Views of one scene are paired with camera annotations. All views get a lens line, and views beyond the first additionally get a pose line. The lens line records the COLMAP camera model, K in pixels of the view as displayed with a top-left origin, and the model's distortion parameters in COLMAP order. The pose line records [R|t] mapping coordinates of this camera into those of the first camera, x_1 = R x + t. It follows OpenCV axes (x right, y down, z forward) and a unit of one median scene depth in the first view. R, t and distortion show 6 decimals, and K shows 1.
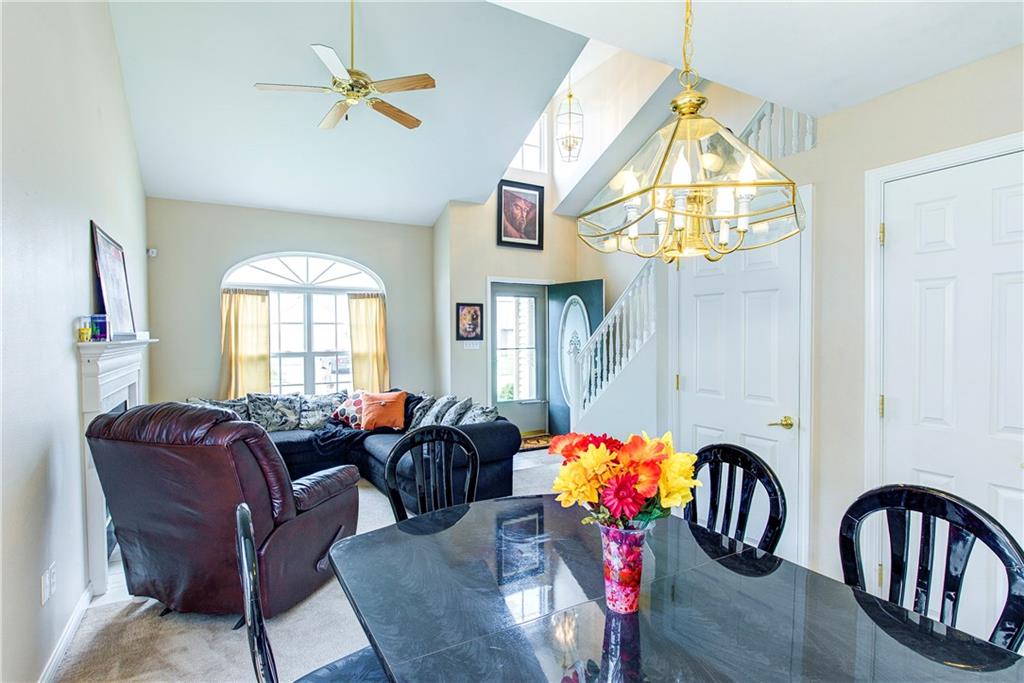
lens RADIAL K [[512.0, 0, 512.0], [0, 512.0, 341.5], [0, 0, 1]] dist [0.000787, -0.000139]
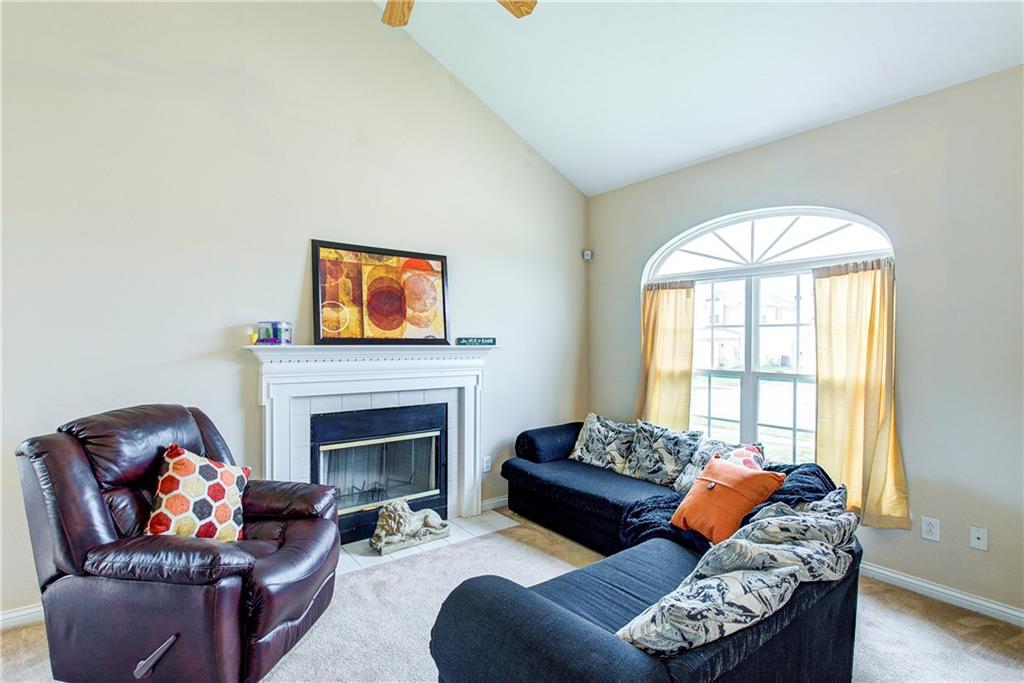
lens RADIAL K [[491.4, 0, 512.0], [0, 491.4, 341.5], [0, 0, 1]] dist [0.002414, 0.000003]
pose [[0.131638, 0.007481, -0.991270, 0.167826], [-0.023547, 0.999713, 0.004418, -0.012452], [0.991018, 0.022759, 0.131776, 0.665156]]
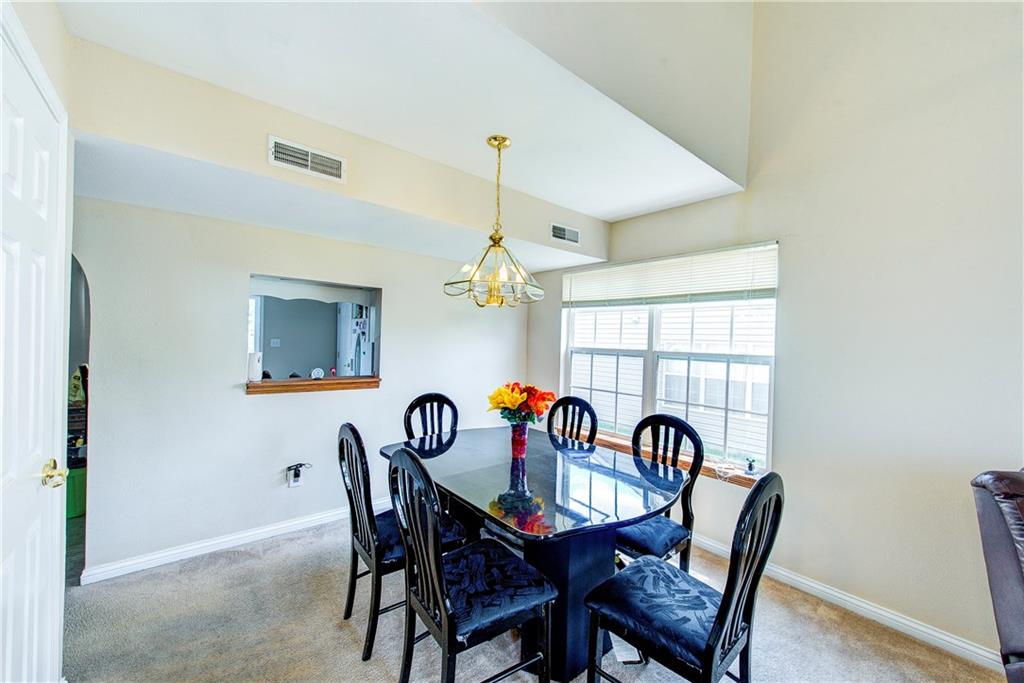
lens RADIAL K [[396.5, 0, 511.7], [0, 396.5, 344.6], [0, 0, 1]] dist [0.001839, -0.000276]
pose [[-0.984526, -0.025901, -0.173315, 0.114647], [-0.031285, 0.999107, 0.028406, -0.010023], [0.172424, 0.033388, -0.984457, 0.563346]]
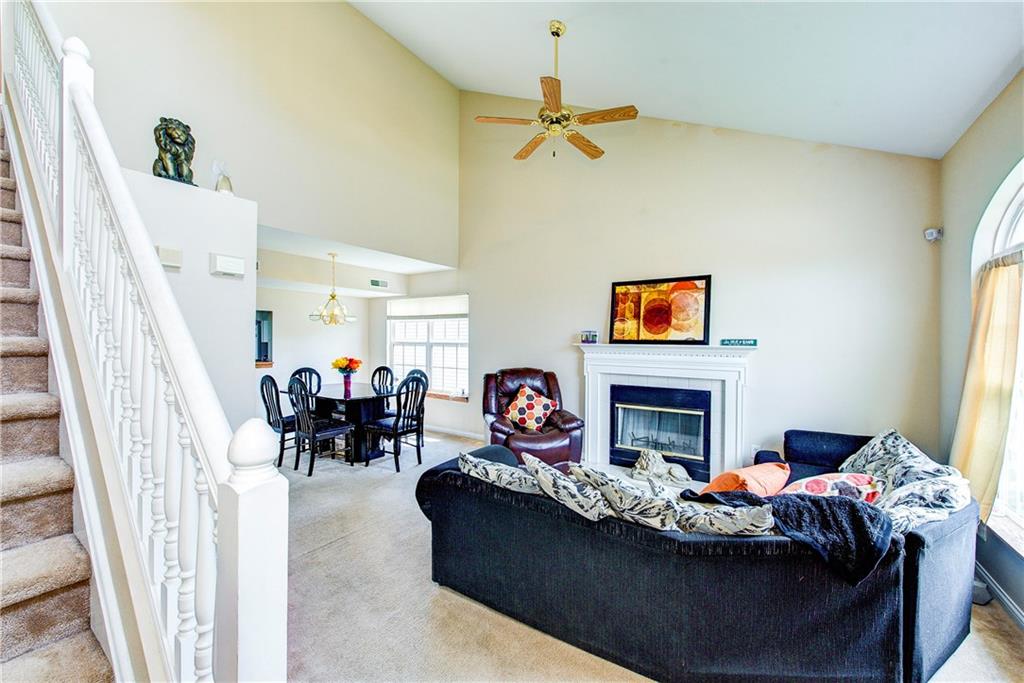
lens RADIAL K [[396.5, 0, 511.7], [0, 396.5, 344.6], [0, 0, 1]] dist [0.001839, -0.000276]
pose [[-0.897502, 0.003351, -0.440997, 0.100727], [-0.010553, 0.999522, 0.029071, -0.019991], [0.440883, 0.030745, -0.897038, 1.123859]]
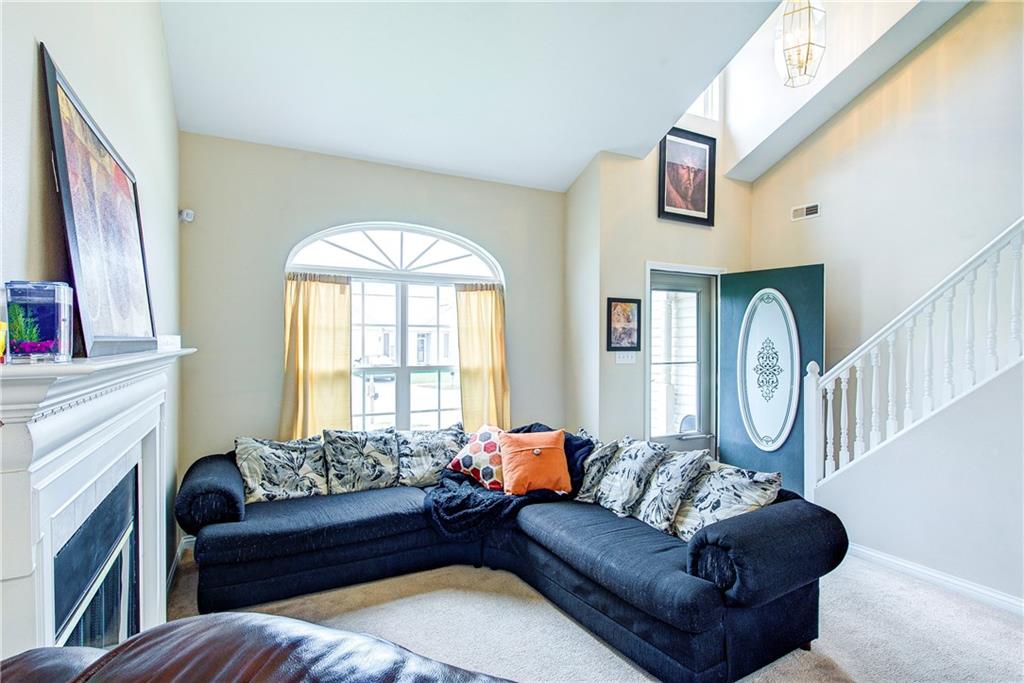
lens RADIAL K [[512.0, 0, 512.0], [0, 512.0, 341.5], [0, 0, 1]] dist [0.000787, -0.000139]
pose [[0.999117, 0.007392, -0.041370, -0.229598], [-0.007944, 0.999881, -0.013203, -0.005648], [0.041267, 0.013520, 0.999057, 0.323306]]
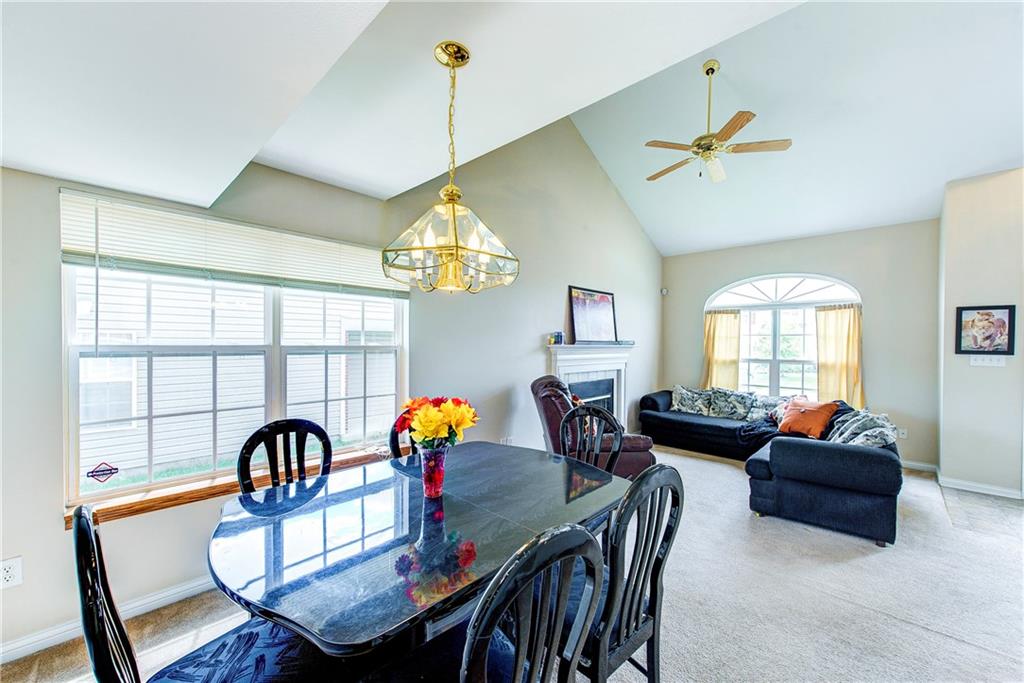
lens RADIAL K [[396.5, 0, 511.7], [0, 396.5, 344.6], [0, 0, 1]] dist [0.001839, -0.000276]
pose [[0.279426, 0.012857, -0.960081, 0.320383], [-0.026659, 0.999629, 0.005627, -0.002411], [0.959797, 0.024023, 0.279665, 0.177566]]
